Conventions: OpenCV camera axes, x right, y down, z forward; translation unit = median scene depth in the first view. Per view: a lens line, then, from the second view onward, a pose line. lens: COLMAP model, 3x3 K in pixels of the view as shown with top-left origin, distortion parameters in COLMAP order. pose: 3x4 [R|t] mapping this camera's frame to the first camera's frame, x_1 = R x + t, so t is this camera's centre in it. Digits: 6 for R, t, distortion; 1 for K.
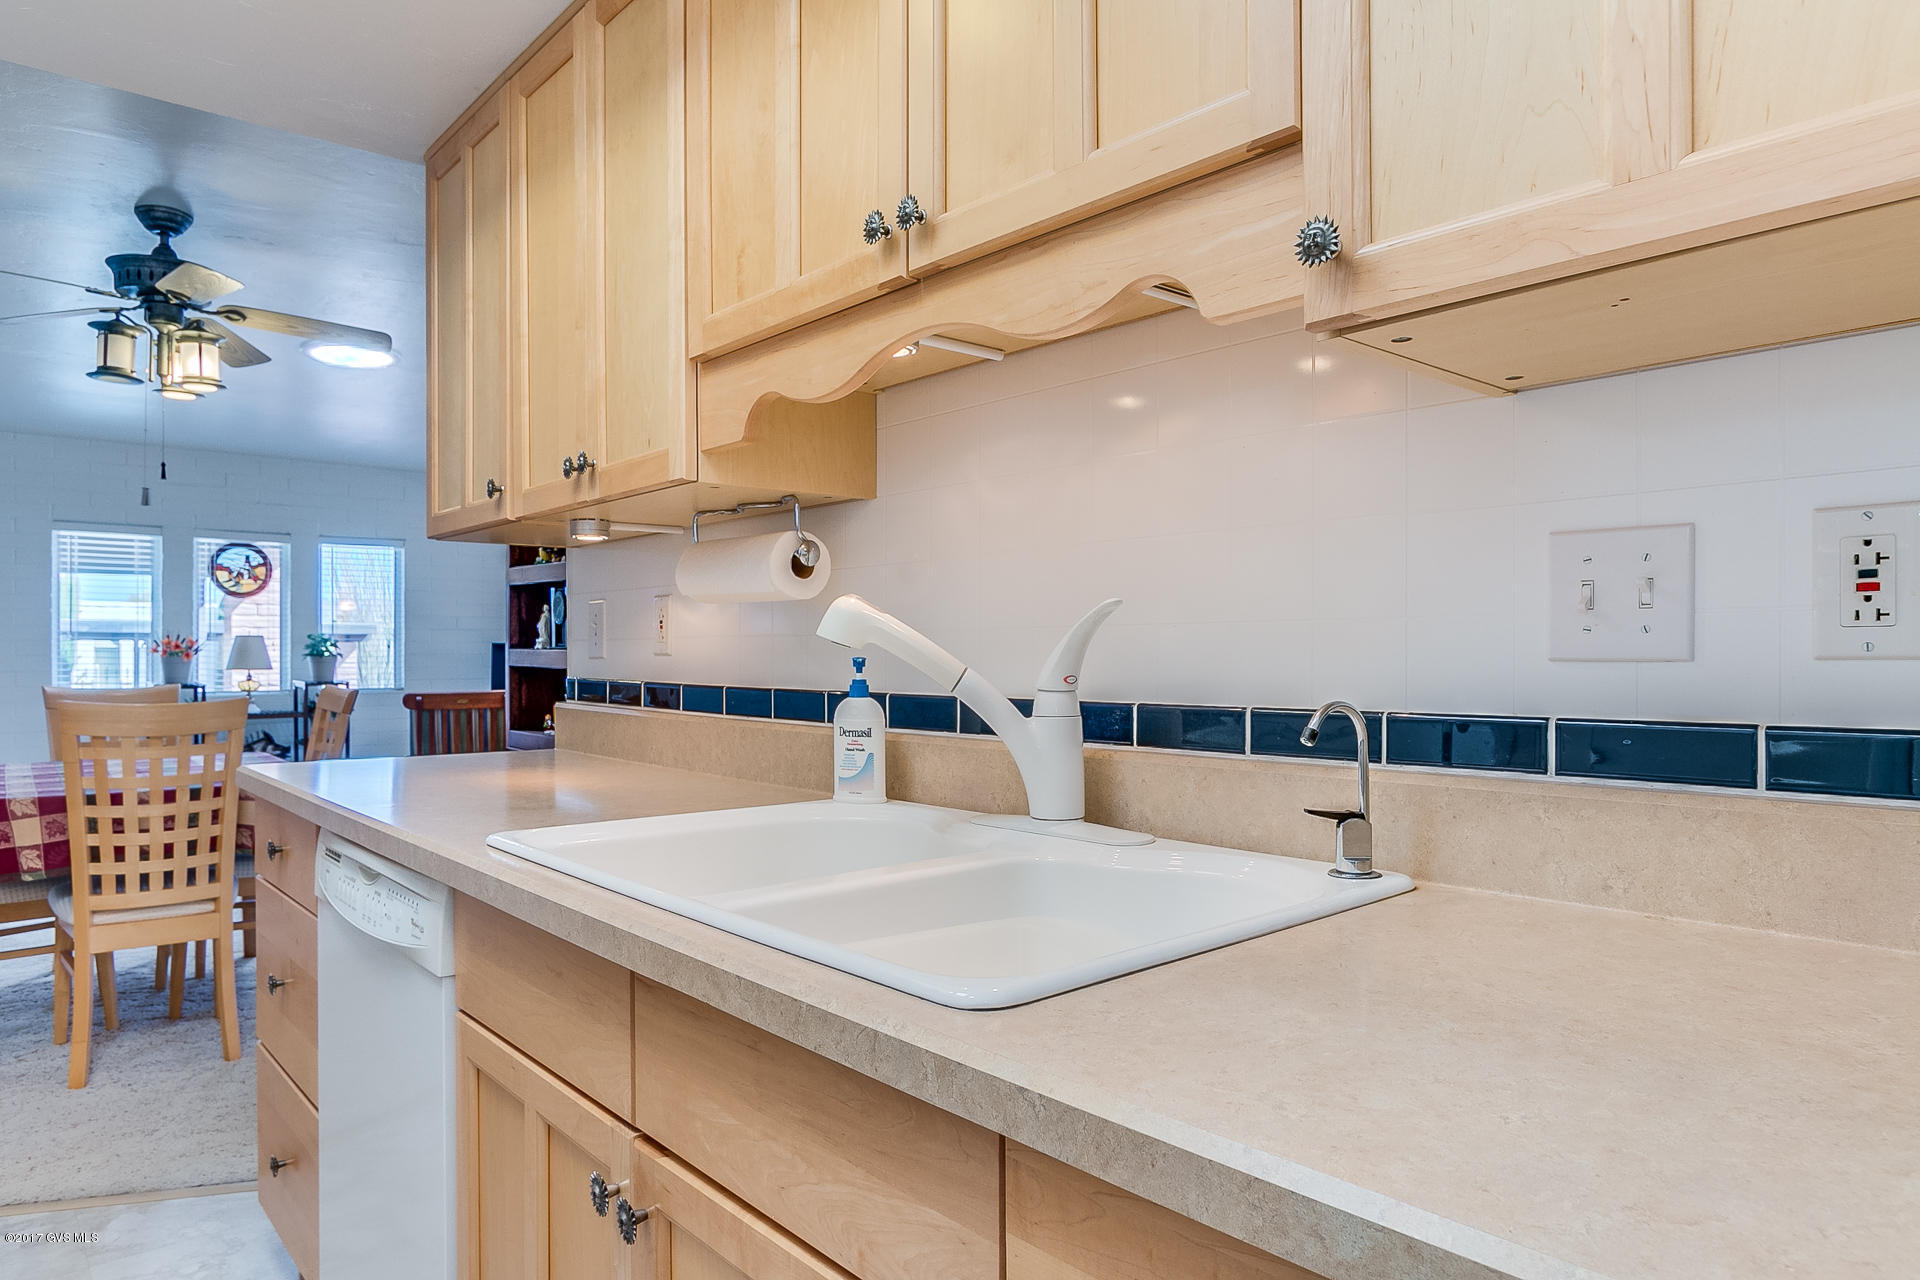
lens RADIAL K [[1170.2, 0, 962.4], [0, 1170.2, 649.6], [0, 0, 1]] dist [-0.000255, 0.001144]
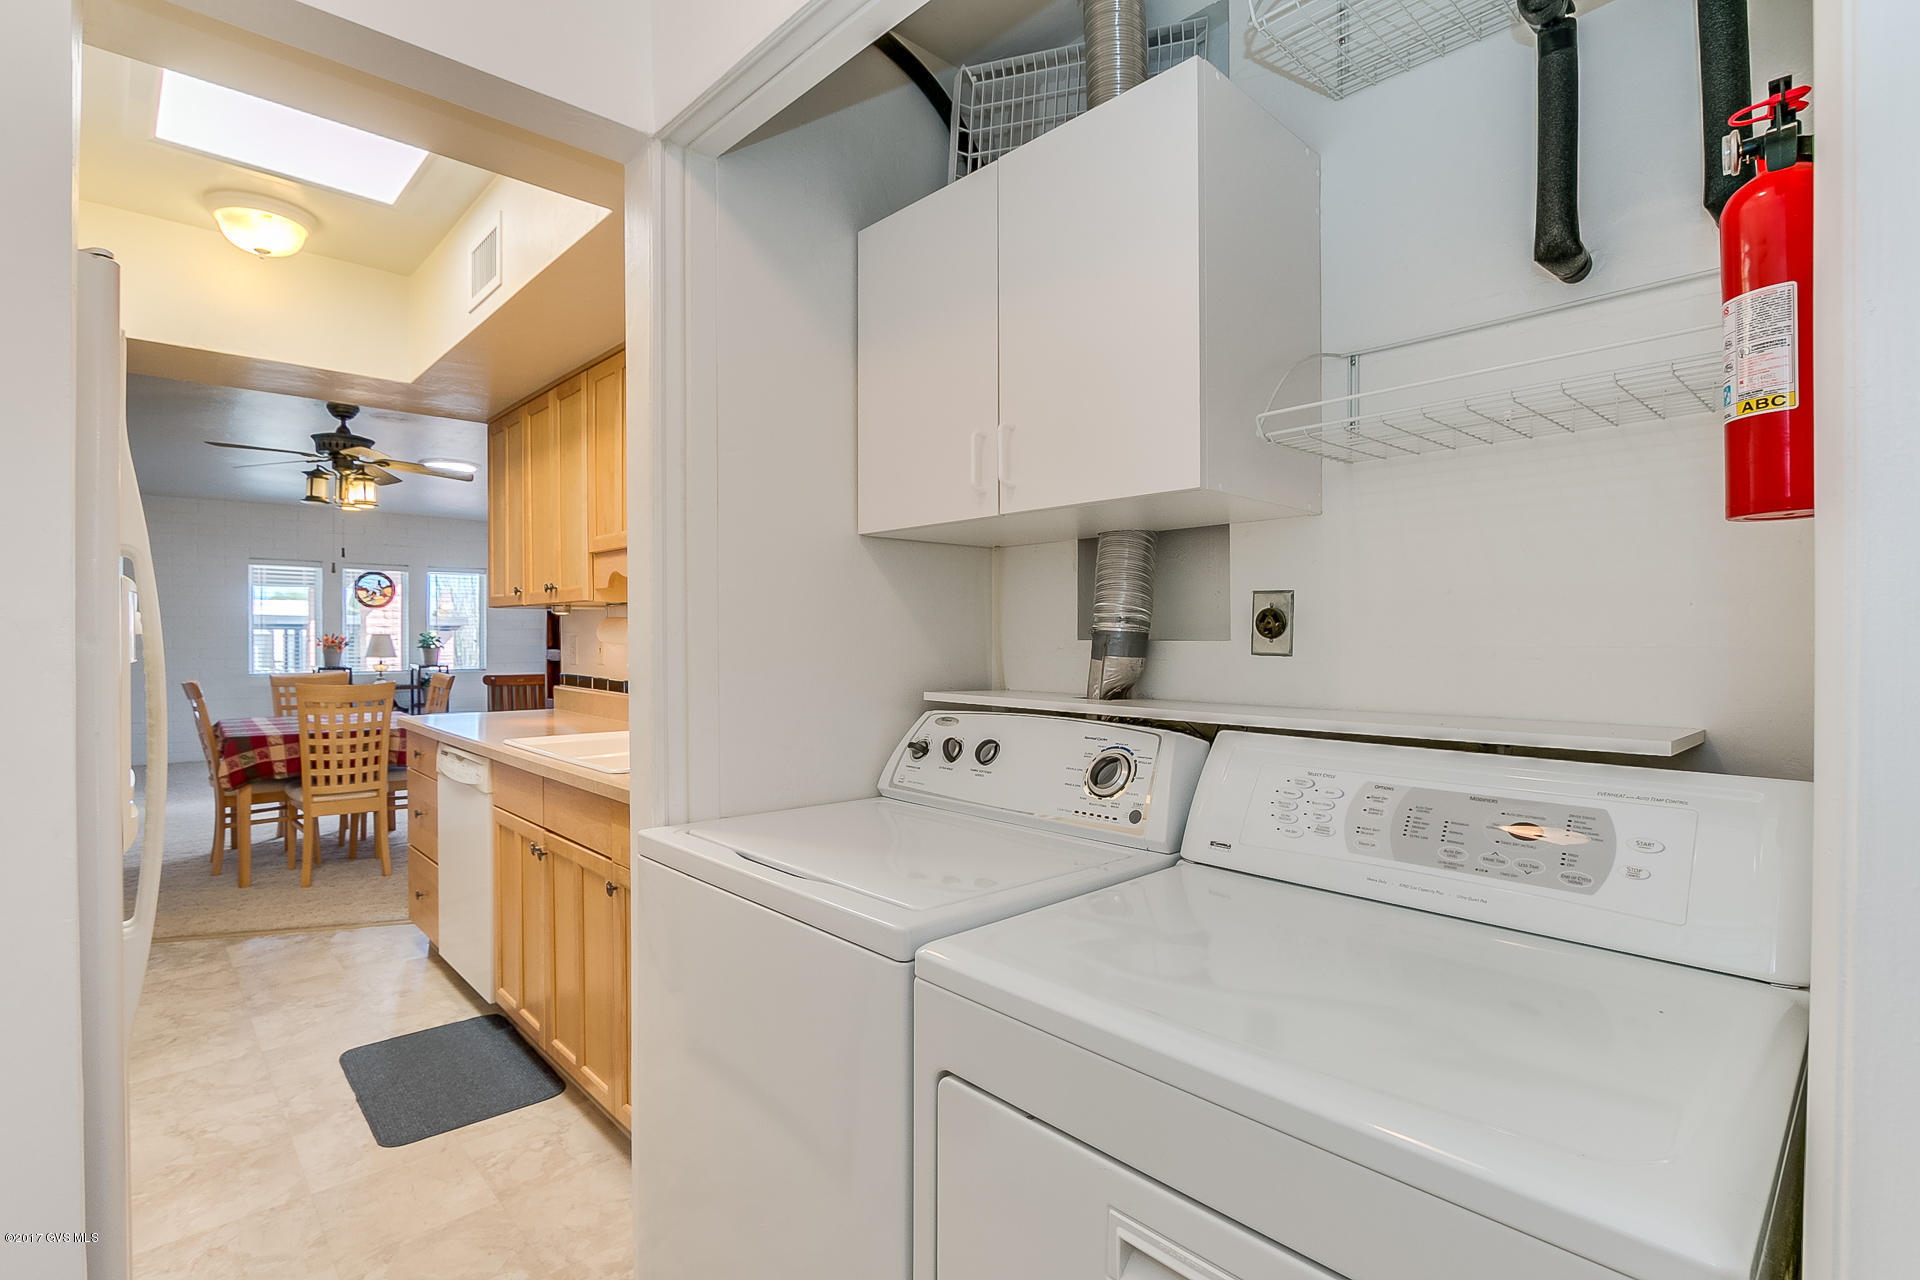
lens RADIAL K [[912.0, 0, 960.0], [0, 912.0, 640.0], [0, 0, 1]] dist [-0.001317, -0.000116]
pose [[0.999552, 0.002164, 0.029856, 0.244504], [-0.002395, 0.999967, 0.007701, -0.038423], [-0.029839, -0.007769, 0.999525, -0.475133]]
